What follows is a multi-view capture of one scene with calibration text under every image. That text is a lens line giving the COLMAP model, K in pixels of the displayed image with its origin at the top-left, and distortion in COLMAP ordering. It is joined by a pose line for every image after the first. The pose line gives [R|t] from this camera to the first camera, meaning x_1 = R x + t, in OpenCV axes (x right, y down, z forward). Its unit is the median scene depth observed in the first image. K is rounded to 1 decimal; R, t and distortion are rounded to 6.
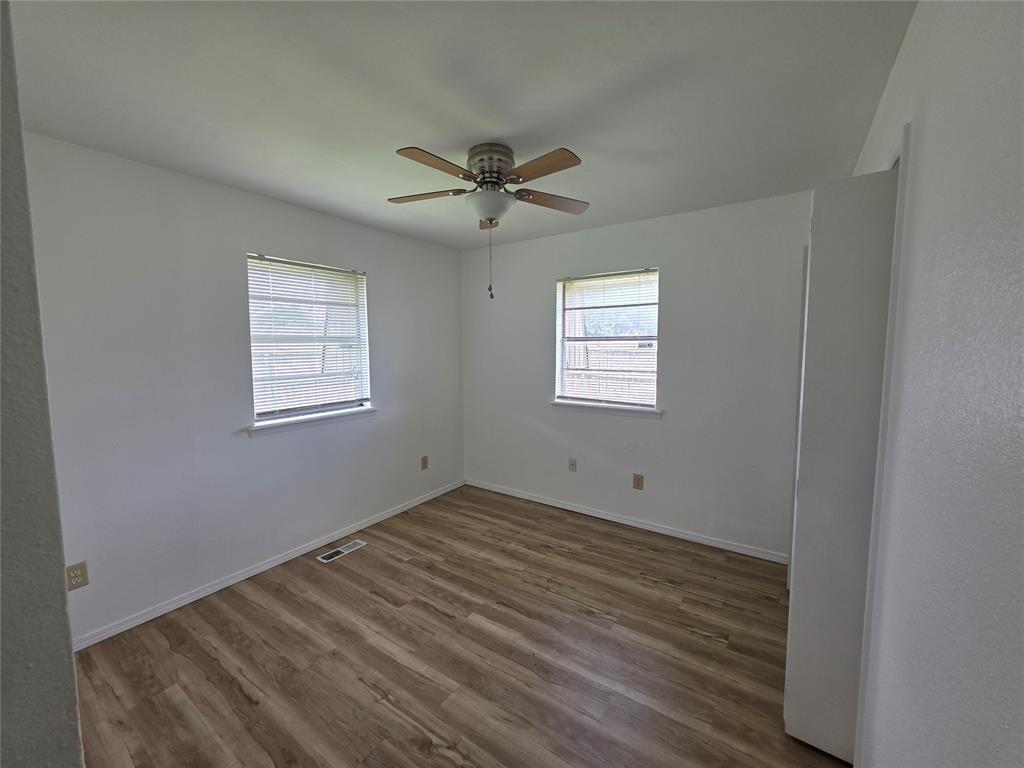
lens RADIAL K [[409.1, 0, 511.3], [0, 409.1, 379.1], [0, 0, 1]] dist [0.001987, 0.000396]
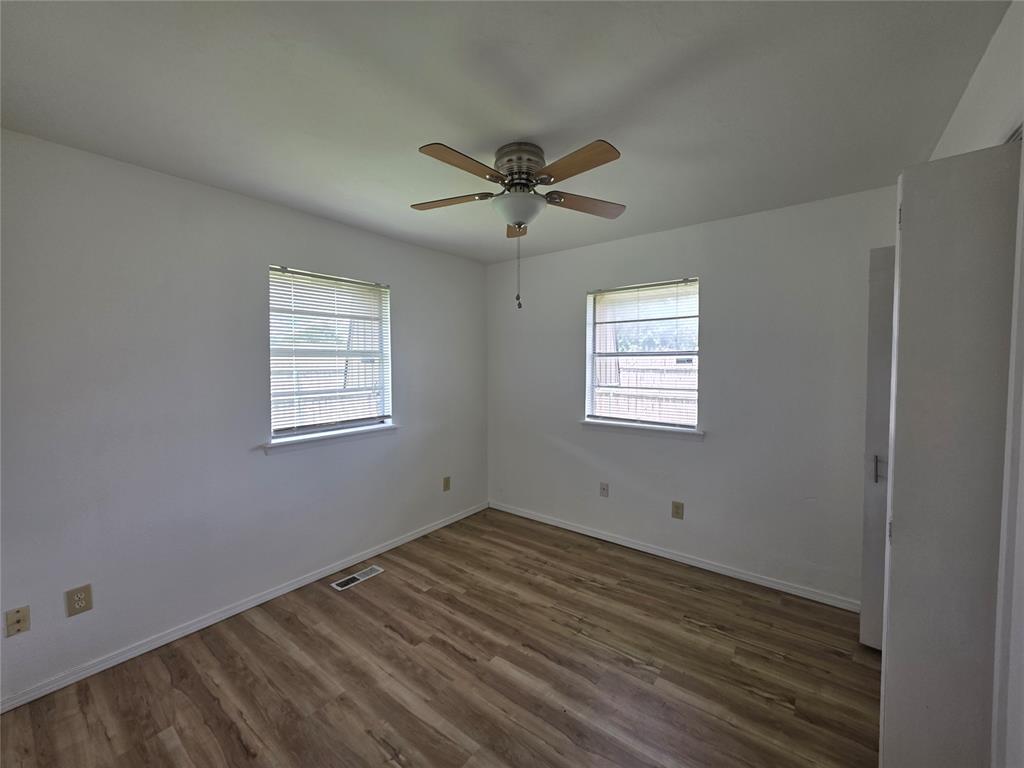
lens RADIAL K [[410.7, 0, 512.2], [0, 410.7, 379.8], [0, 0, 1]] dist [0.000027, 0.000685]
pose [[0.998253, 0.005640, -0.058811, -0.008395], [-0.008124, 0.999081, -0.042078, 0.003115], [0.058520, 0.042483, 0.997382, 0.075129]]
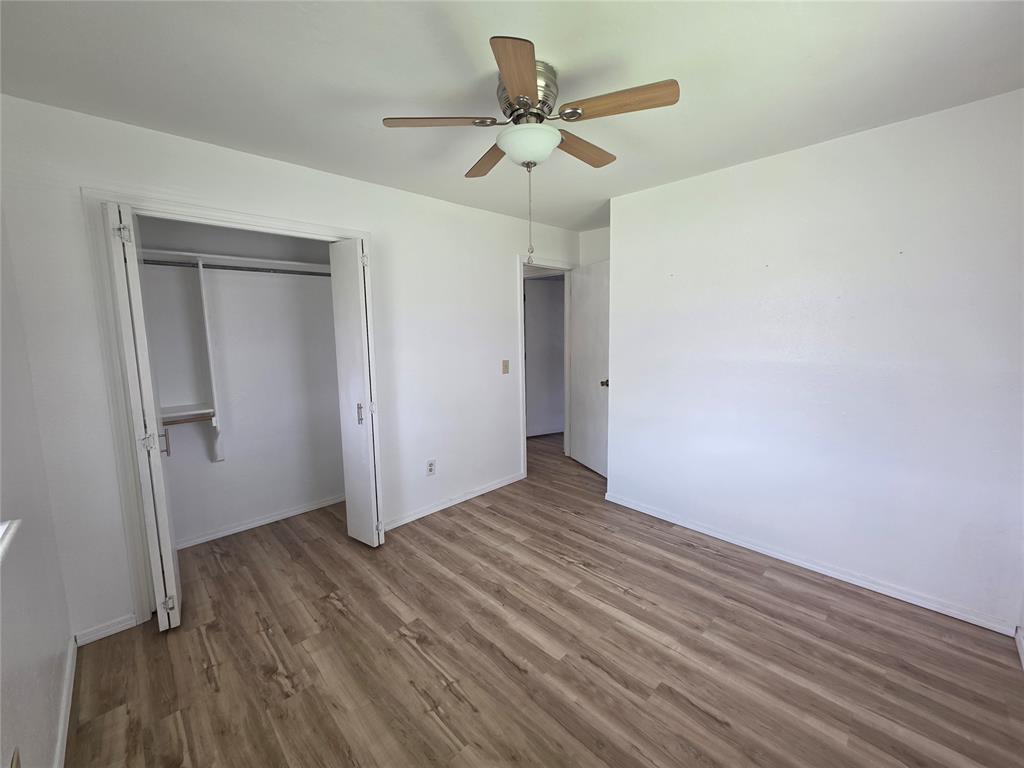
lens RADIAL K [[410.7, 0, 512.2], [0, 410.7, 379.8], [0, 0, 1]] dist [0.000027, 0.000685]
pose [[-0.980135, -0.004691, 0.198277, -0.153774], [0.037622, 0.977172, 0.209093, -0.125466], [-0.194732, 0.212399, -0.957583, 1.605216]]
